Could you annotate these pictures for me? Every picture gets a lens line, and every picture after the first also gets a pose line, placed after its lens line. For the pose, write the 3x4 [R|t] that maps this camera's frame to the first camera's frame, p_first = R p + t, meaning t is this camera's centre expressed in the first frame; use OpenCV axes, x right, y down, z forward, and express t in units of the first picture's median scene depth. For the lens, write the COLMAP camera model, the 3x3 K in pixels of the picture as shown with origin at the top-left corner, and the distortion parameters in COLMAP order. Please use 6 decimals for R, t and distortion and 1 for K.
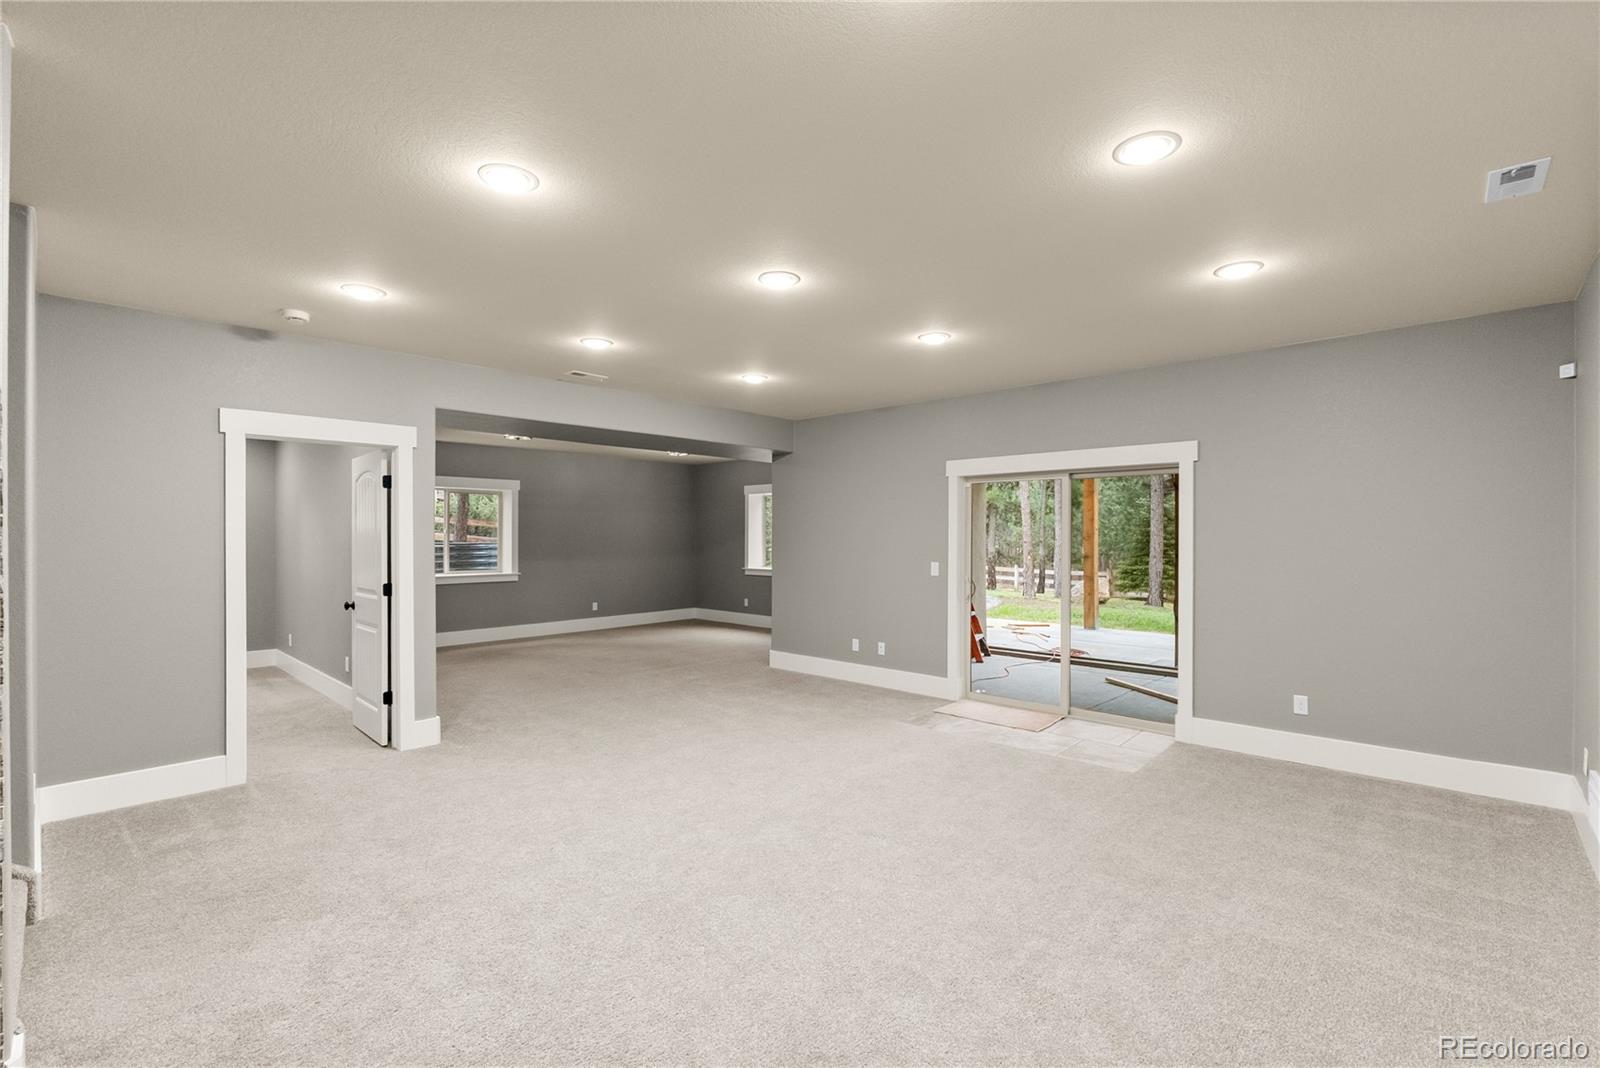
lens RADIAL K [[709.3, 0, 800.0], [0, 709.3, 534.0], [0, 0, 1]] dist [-0.001527, 0.000076]
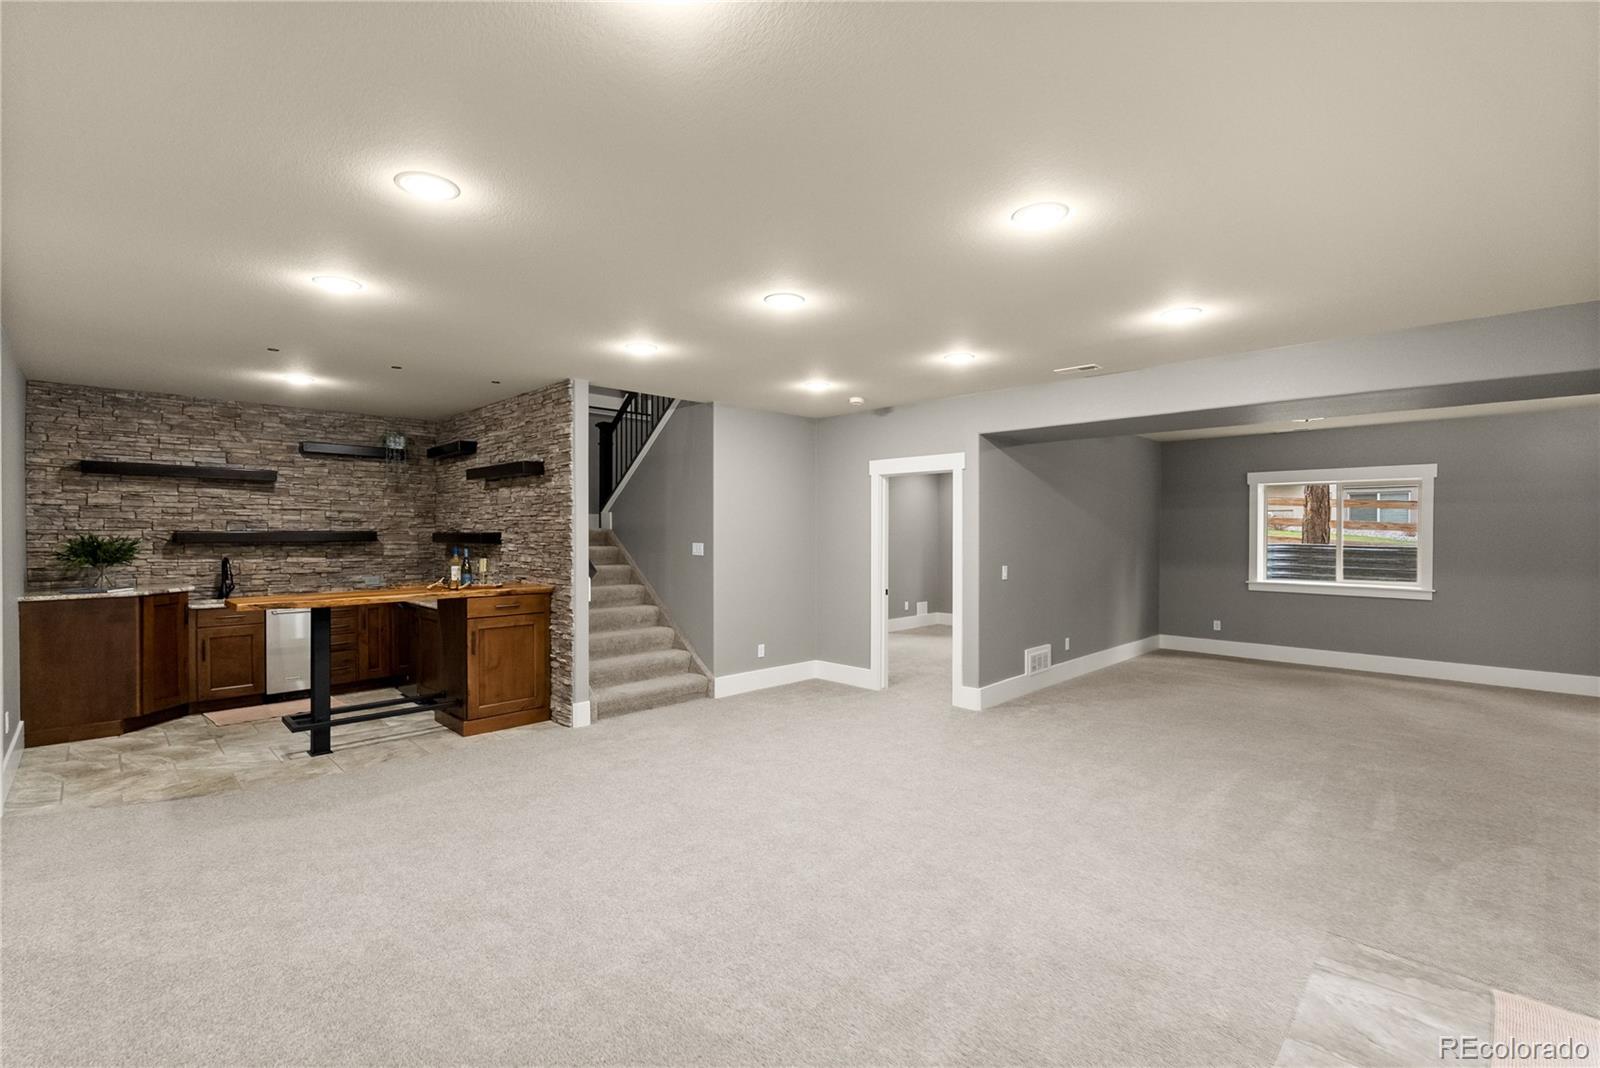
lens RADIAL K [[709.3, 0, 800.0], [0, 709.3, 534.0], [0, 0, 1]] dist [-0.001527, 0.000076]
pose [[-0.019138, 0.010553, -0.999761, 0.327148], [-0.002141, 0.999942, 0.010596, -0.008995], [0.999815, 0.002343, -0.019114, 0.331254]]
